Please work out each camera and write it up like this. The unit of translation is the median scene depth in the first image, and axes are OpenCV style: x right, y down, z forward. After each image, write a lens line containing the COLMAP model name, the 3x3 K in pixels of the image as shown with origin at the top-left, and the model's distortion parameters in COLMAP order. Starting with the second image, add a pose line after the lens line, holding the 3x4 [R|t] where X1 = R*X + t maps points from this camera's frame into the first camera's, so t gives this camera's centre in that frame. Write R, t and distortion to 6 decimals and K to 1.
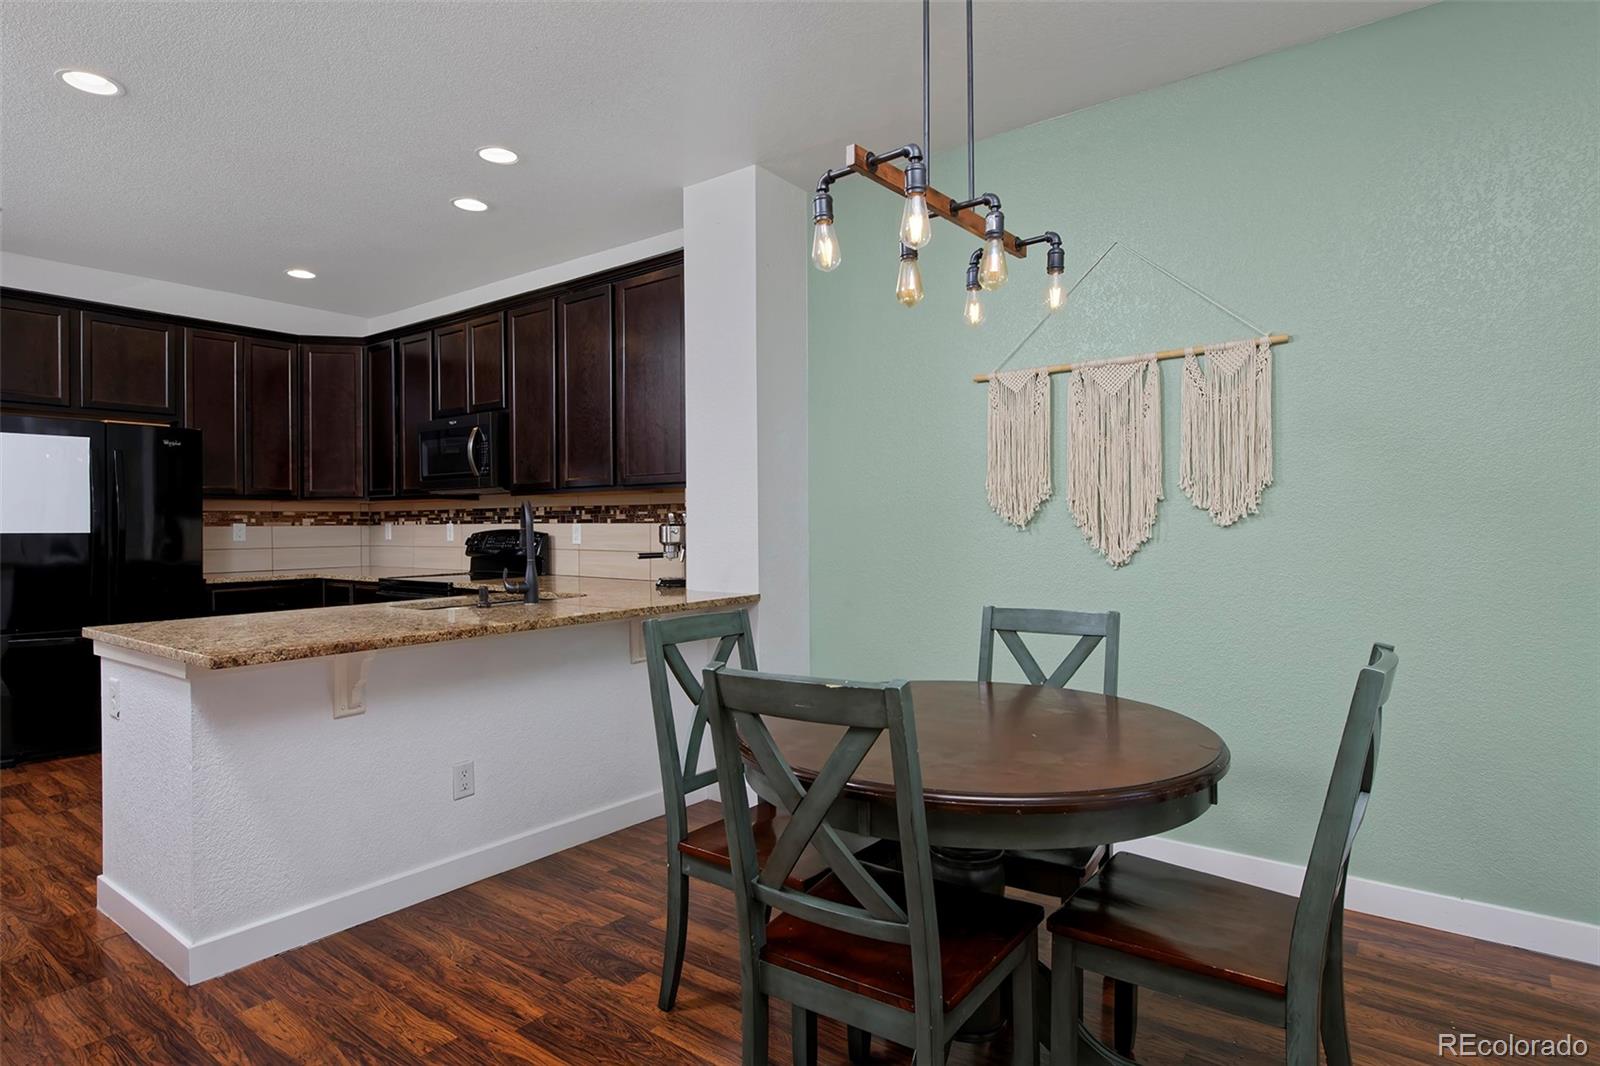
lens RADIAL K [[857.0, 0, 794.5], [0, 857.0, 531.4], [0, 0, 1]] dist [0.000561, 0.000934]
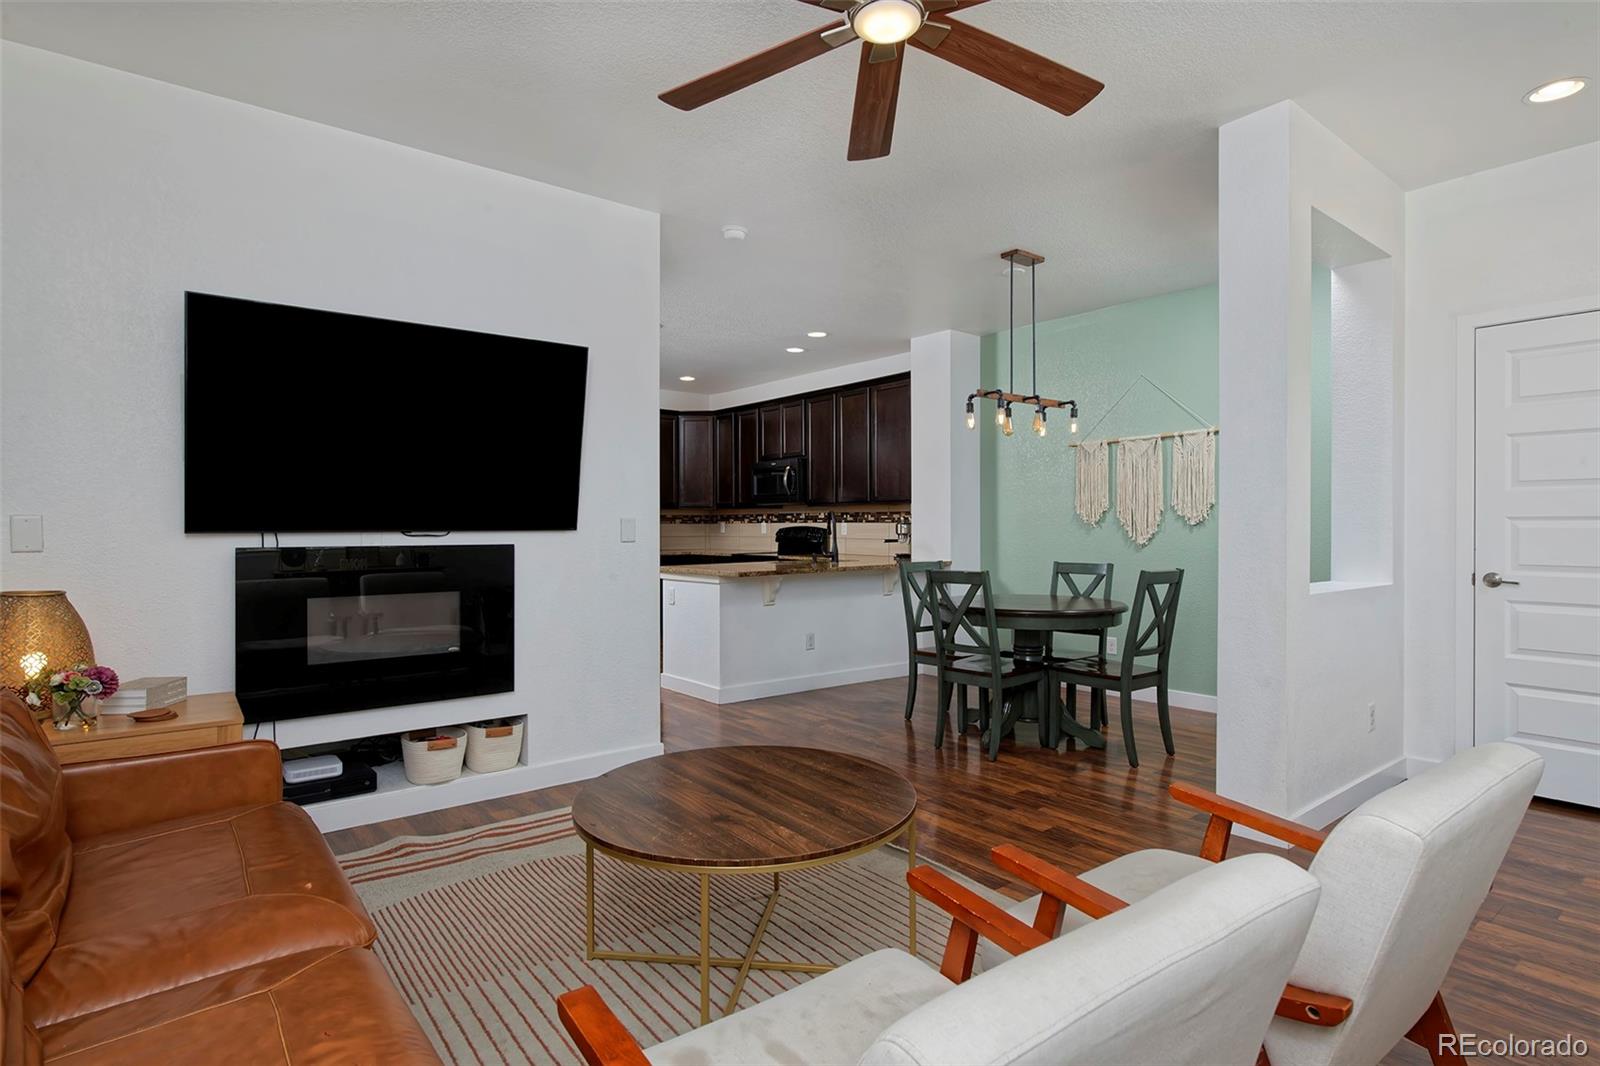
lens RADIAL K [[818.9, 0, 798.0], [0, 818.9, 530.1], [0, 0, 1]] dist [-0.000970, 0.000057]
pose [[0.969861, 0.004389, -0.243621, 0.050561], [-0.004429, 0.999990, 0.000383, 0.004903], [0.243620, 0.000707, 0.969870, -0.593000]]
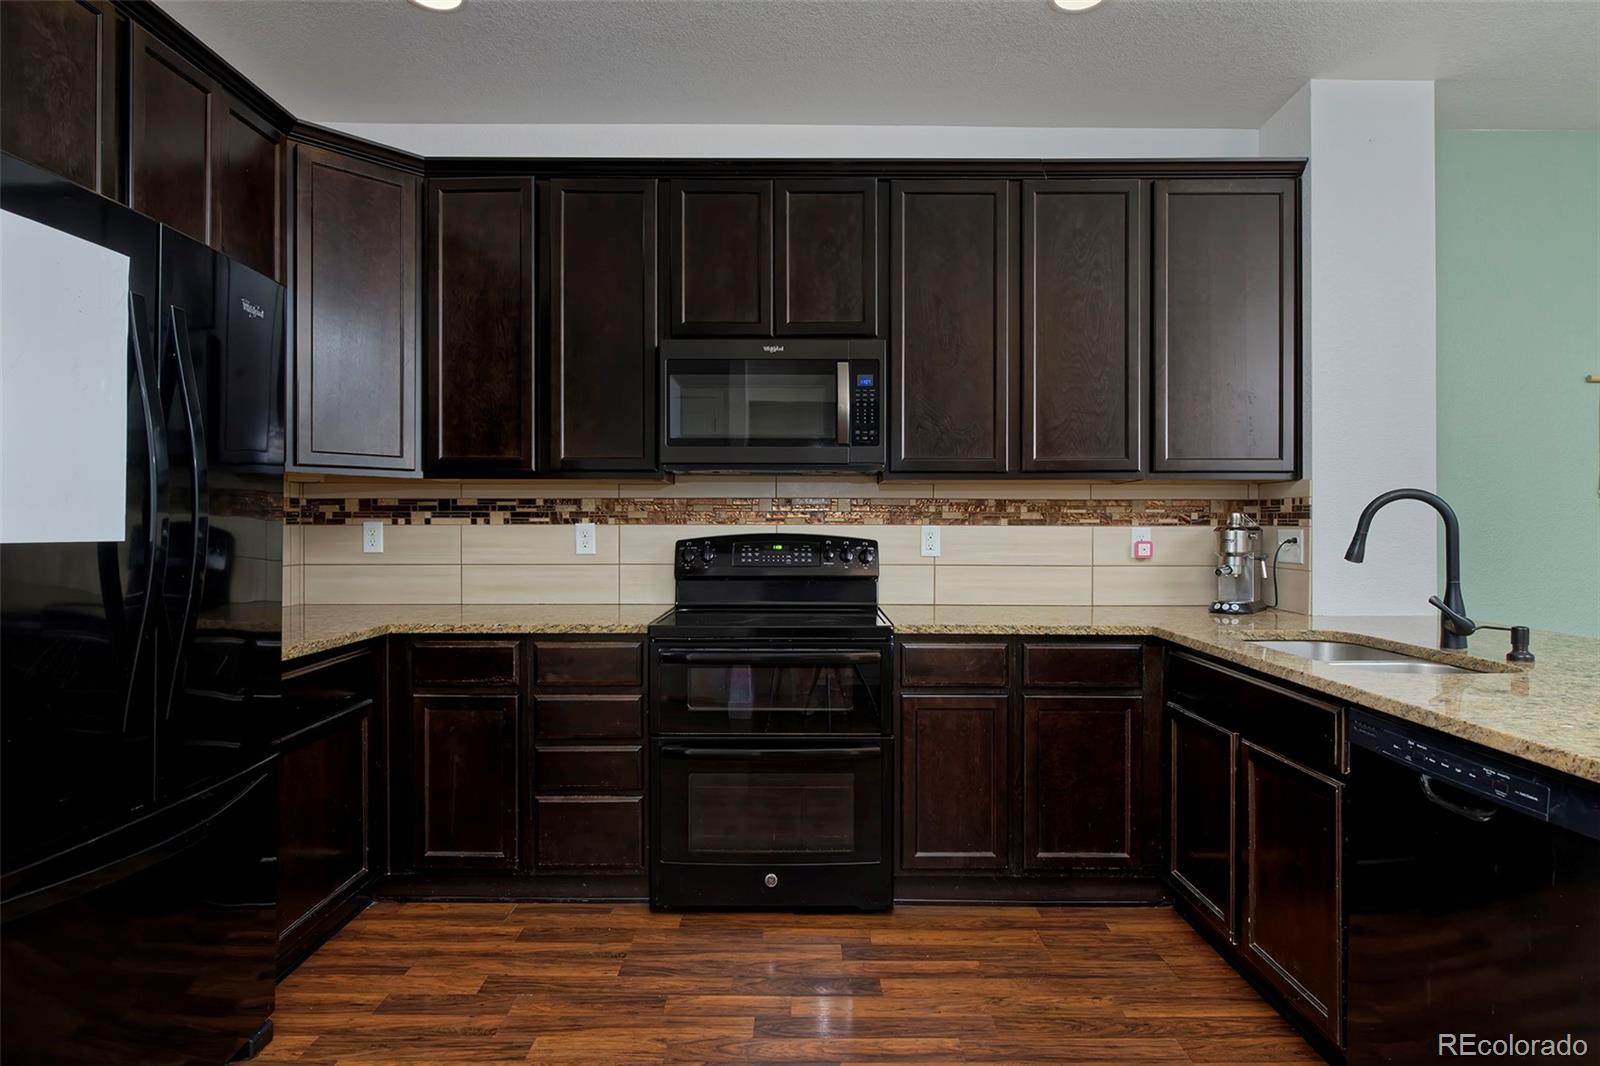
lens RADIAL K [[830.3, 0, 798.6], [0, 830.3, 510.5], [0, 0, 1]] dist [-0.000239, -0.000024]
pose [[0.792483, 0.007462, 0.609848, -0.740806], [-0.000654, 0.999935, -0.011384, -0.013417], [-0.609893, 0.008623, 0.792437, 0.566899]]
